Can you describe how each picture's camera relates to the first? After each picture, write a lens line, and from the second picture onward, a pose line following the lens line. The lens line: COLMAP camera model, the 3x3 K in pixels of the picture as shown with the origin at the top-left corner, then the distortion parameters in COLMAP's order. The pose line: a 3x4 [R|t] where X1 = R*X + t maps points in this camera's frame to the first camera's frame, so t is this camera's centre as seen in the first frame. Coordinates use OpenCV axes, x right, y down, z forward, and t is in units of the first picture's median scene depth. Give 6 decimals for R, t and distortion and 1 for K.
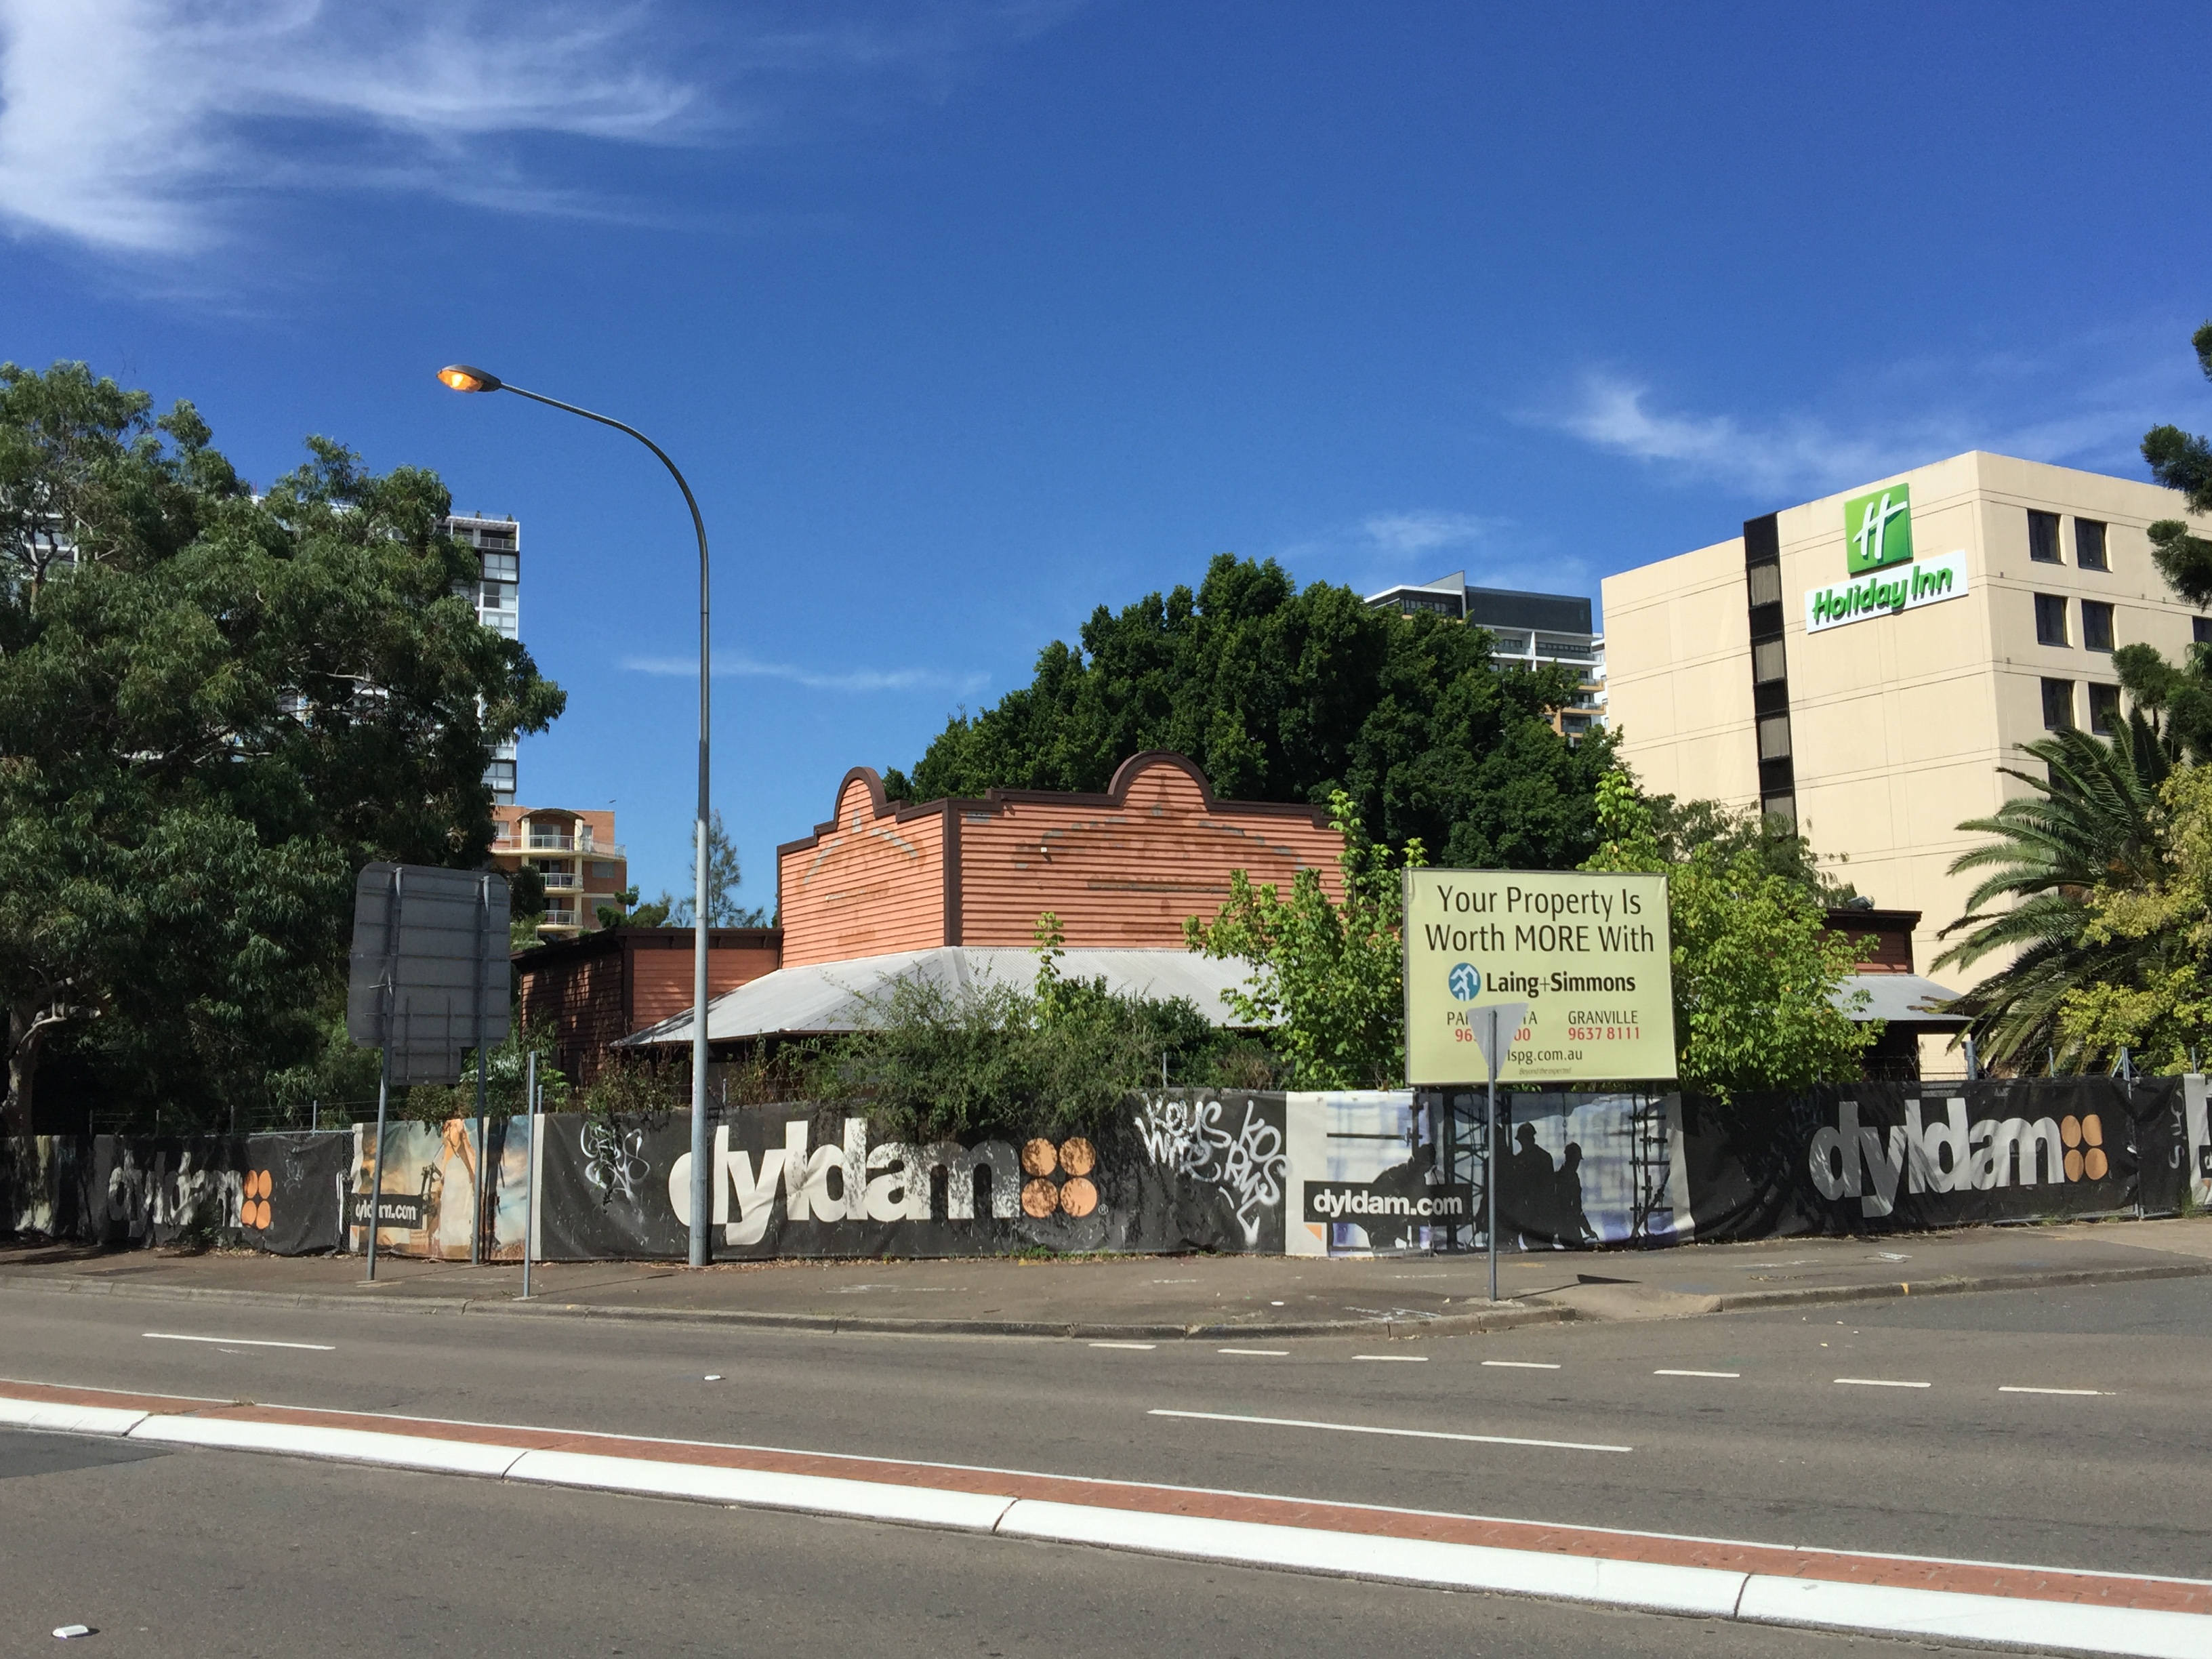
lens RADIAL K [[1987.6, 0, 1103.0], [0, 1987.6, 825.5], [0, 0, 1]] dist [0.029293, -0.065597]
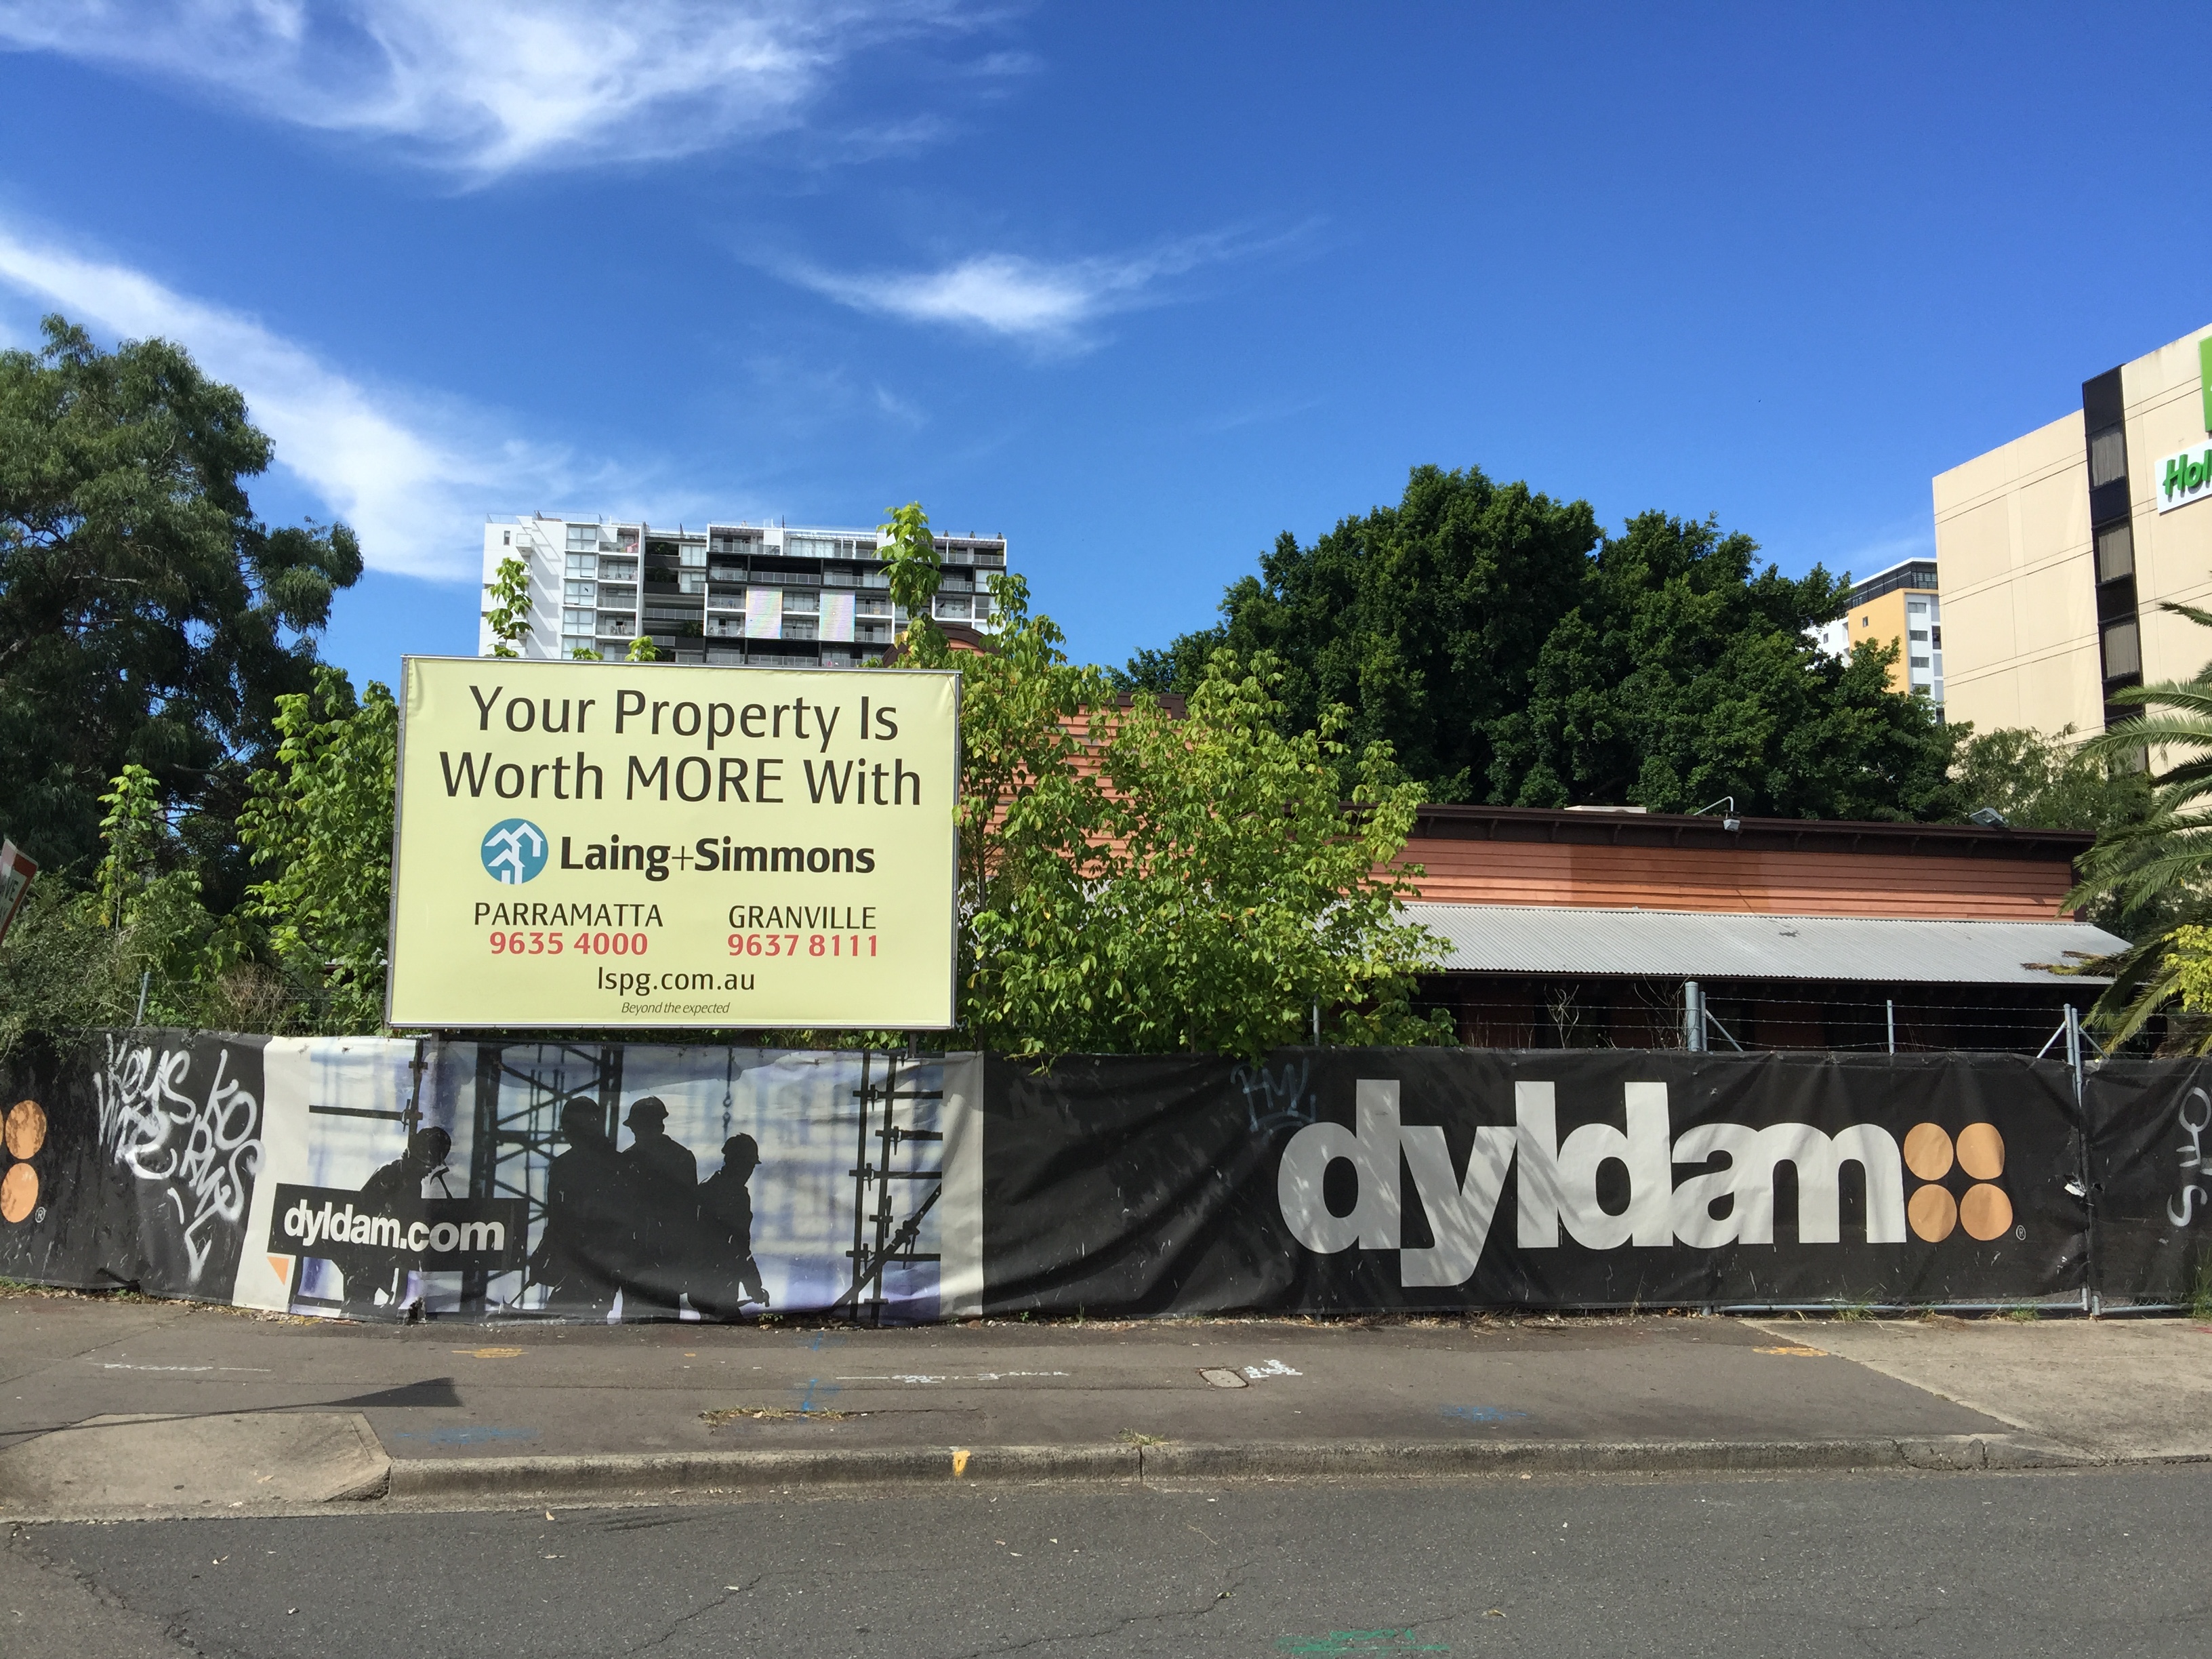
lens RADIAL K [[1874.7, 0, 1097.8], [0, 1874.7, 824.6], [0, 0, 1]] dist [0.052283, -0.080067]
pose [[0.959885, -0.011208, -0.280169, 0.475587], [0.010935, 0.999937, -0.002539, 0.070599], [0.280180, -0.000626, 0.959947, 0.495338]]
